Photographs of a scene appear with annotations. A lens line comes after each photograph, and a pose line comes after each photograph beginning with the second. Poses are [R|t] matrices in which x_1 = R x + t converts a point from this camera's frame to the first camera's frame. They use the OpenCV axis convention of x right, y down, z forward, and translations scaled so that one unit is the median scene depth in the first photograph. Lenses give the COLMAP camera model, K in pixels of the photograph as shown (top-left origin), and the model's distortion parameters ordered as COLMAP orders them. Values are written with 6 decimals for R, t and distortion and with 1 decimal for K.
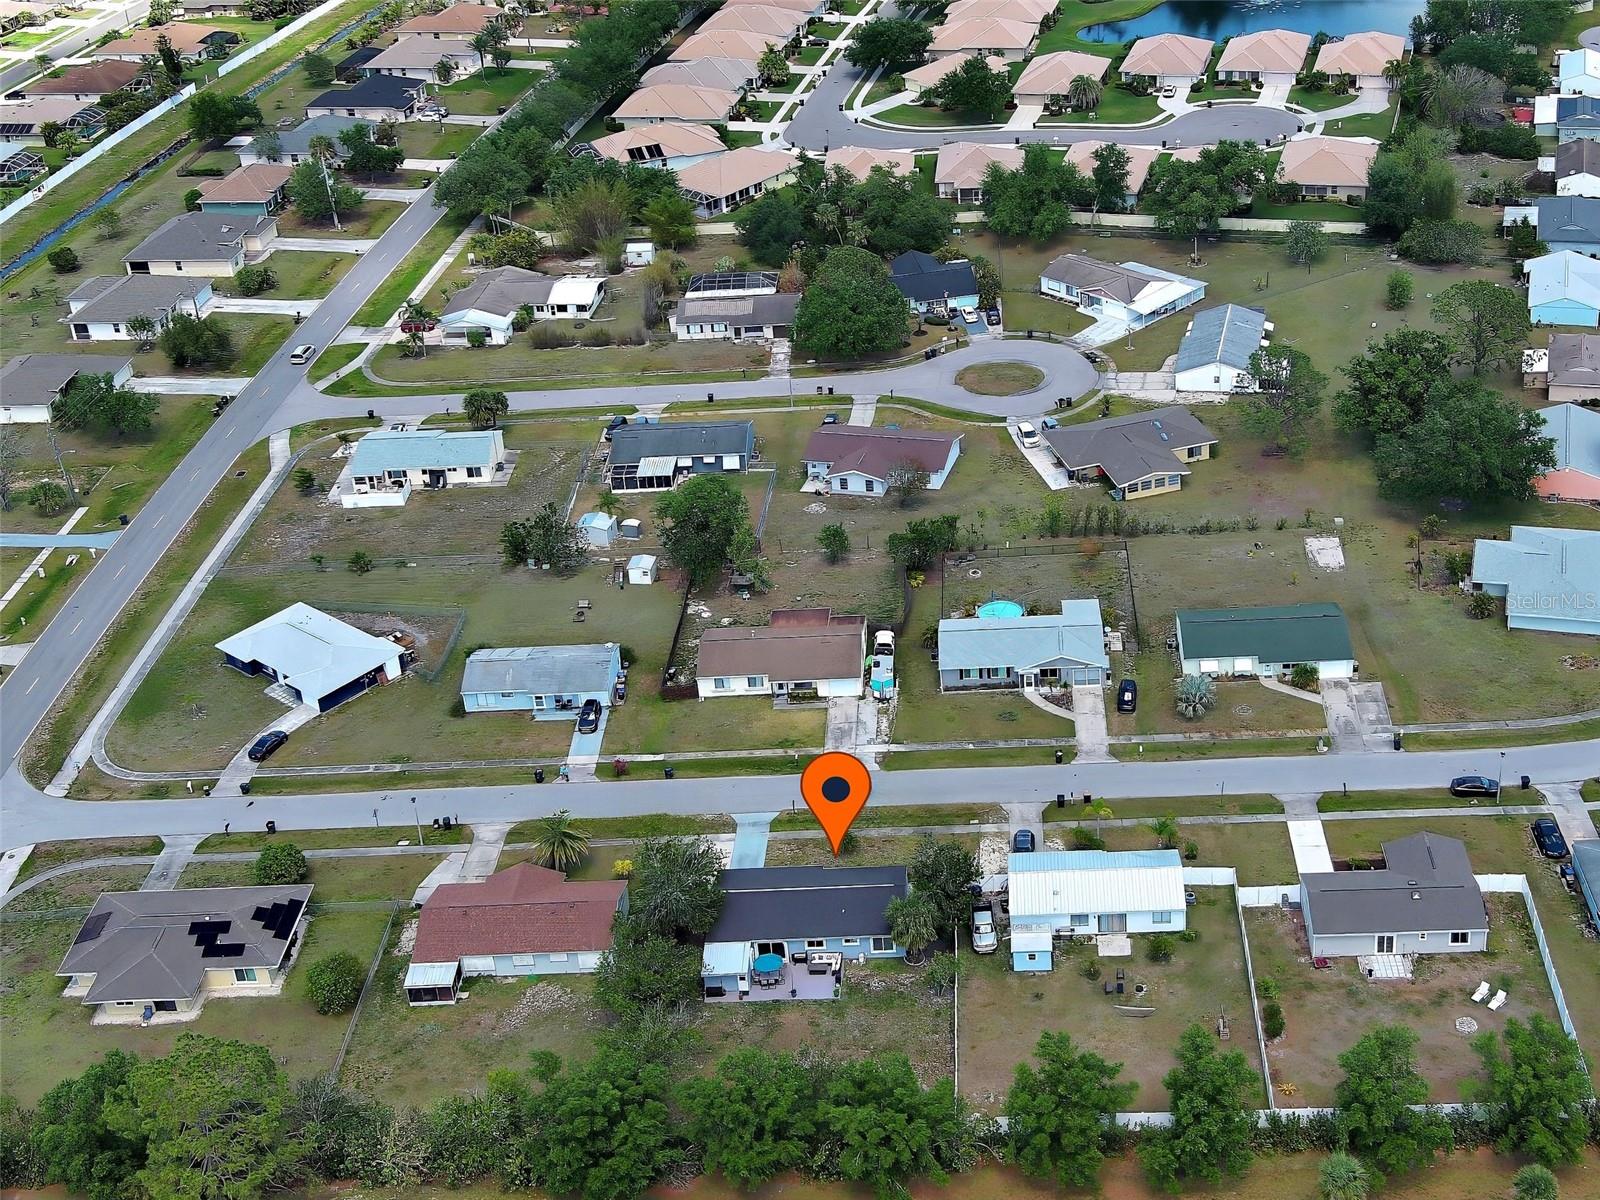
lens RADIAL K [[2153.8, 0, 804.0], [0, 2153.8, 595.8], [0, 0, 1]] dist [0.015796, 0.000000]
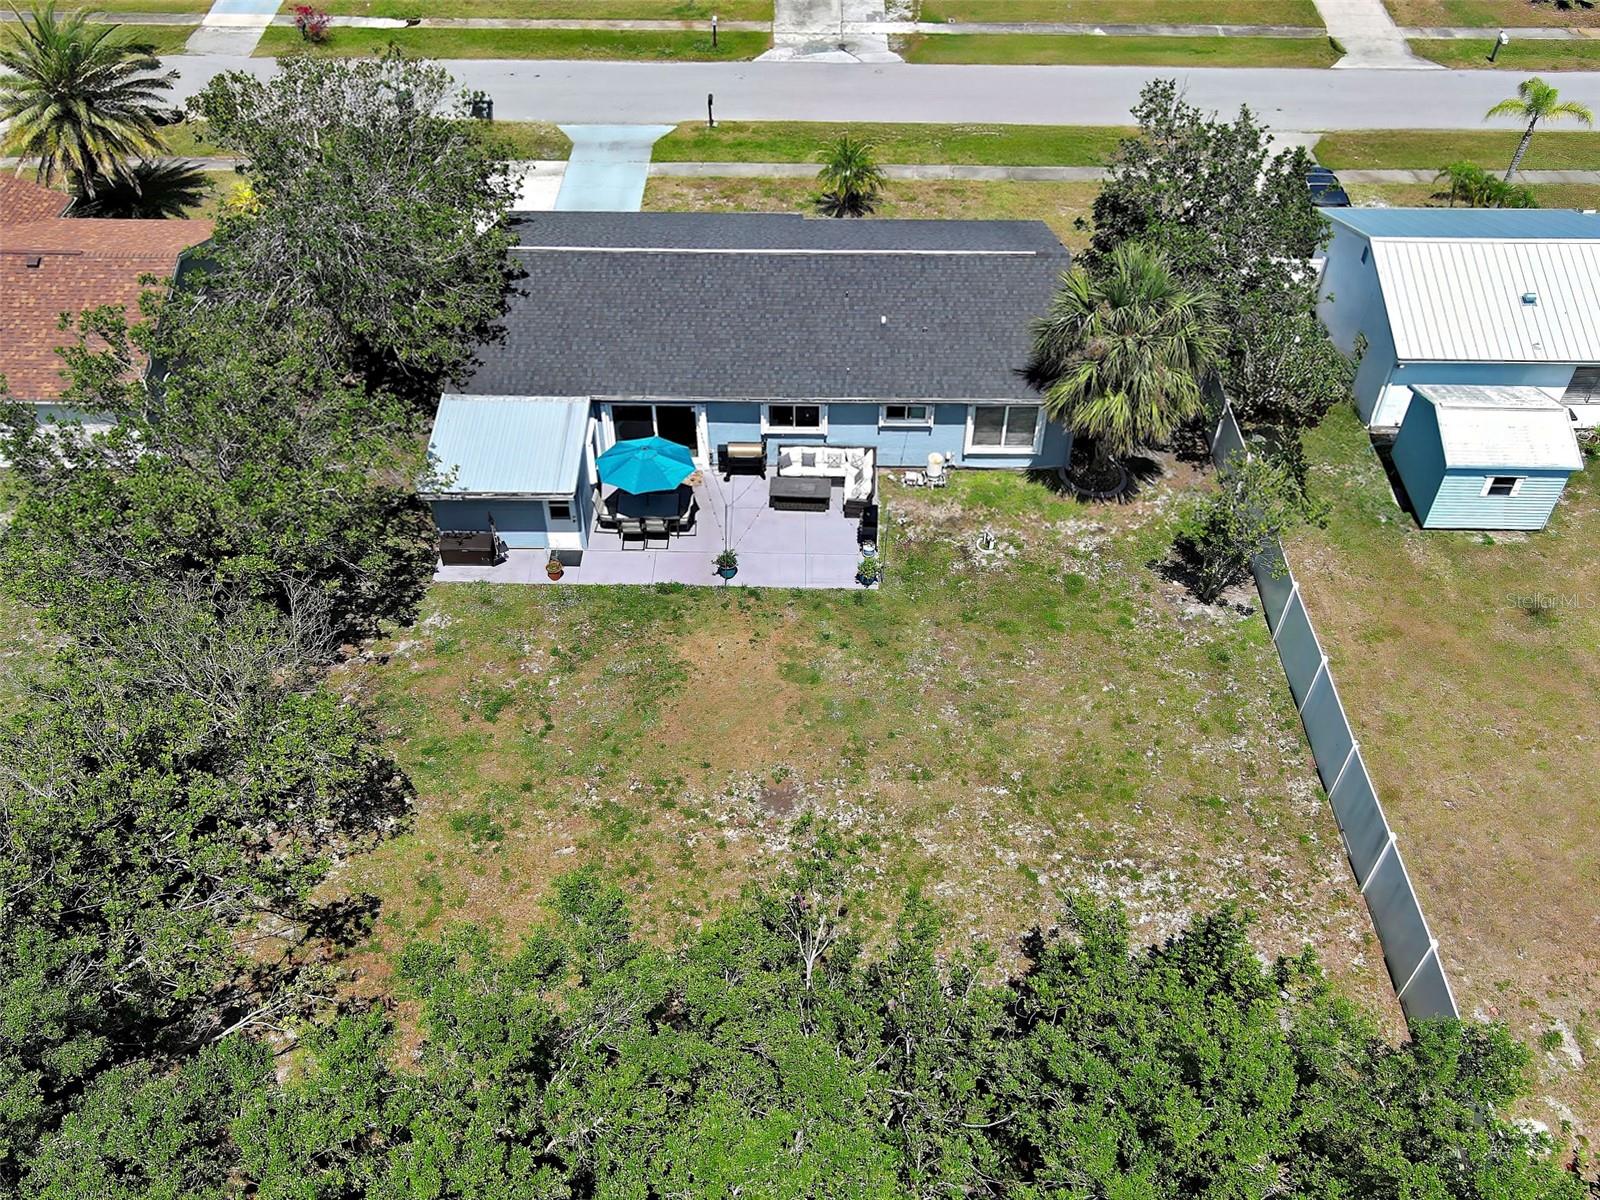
lens RADIAL K [[1386.9, 0, 794.1], [0, 1386.9, 603.9], [0, 0, 1]] dist [0.017279, -0.038803]
pose [[0.992925, 0.037457, 0.112681, -0.015232], [-0.063024, 0.970492, 0.232751, 0.124656], [-0.100637, -0.238206, 0.965986, 0.703353]]
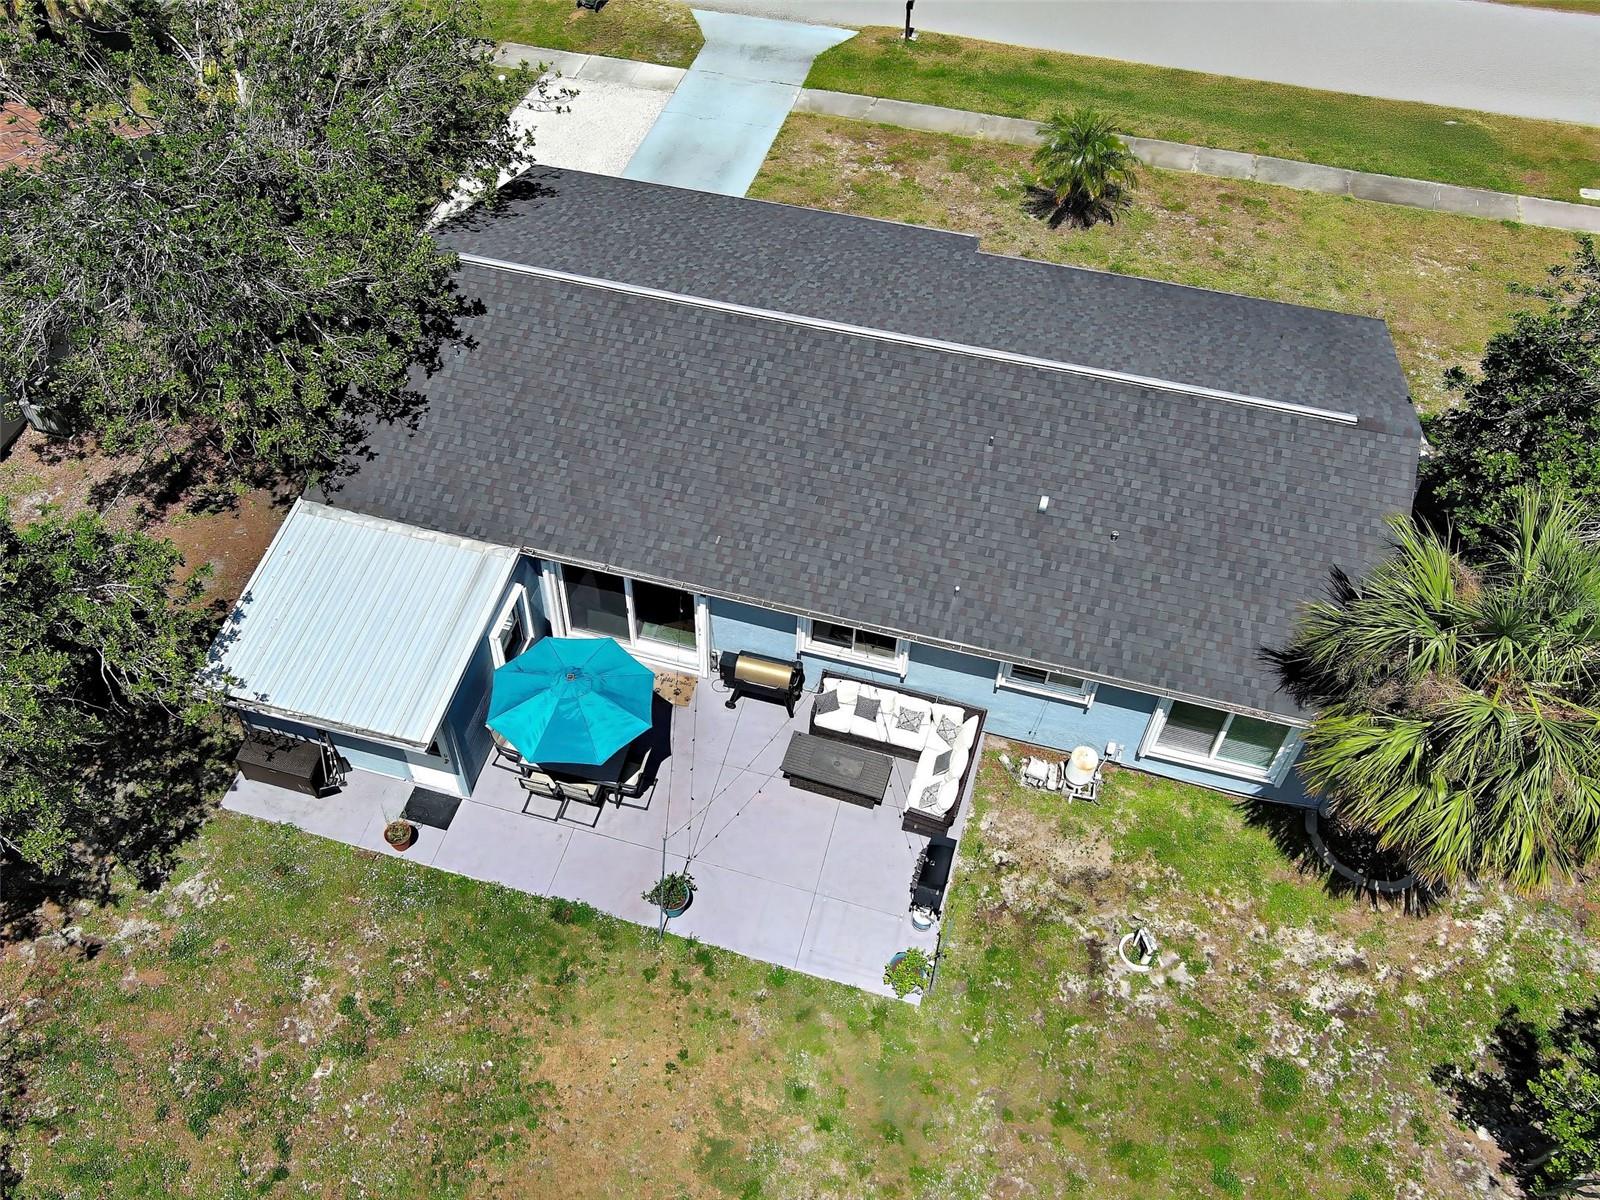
lens RADIAL K [[1386.9, 0, 710.2], [0, 1386.9, 595.0], [0, 0, 1]] dist [0.017279, -0.038803]
pose [[0.970520, 0.227921, -0.078377, 0.001395], [-0.184301, 0.911350, 0.368067, 0.102852], [0.155320, -0.342771, 0.926490, 0.786696]]
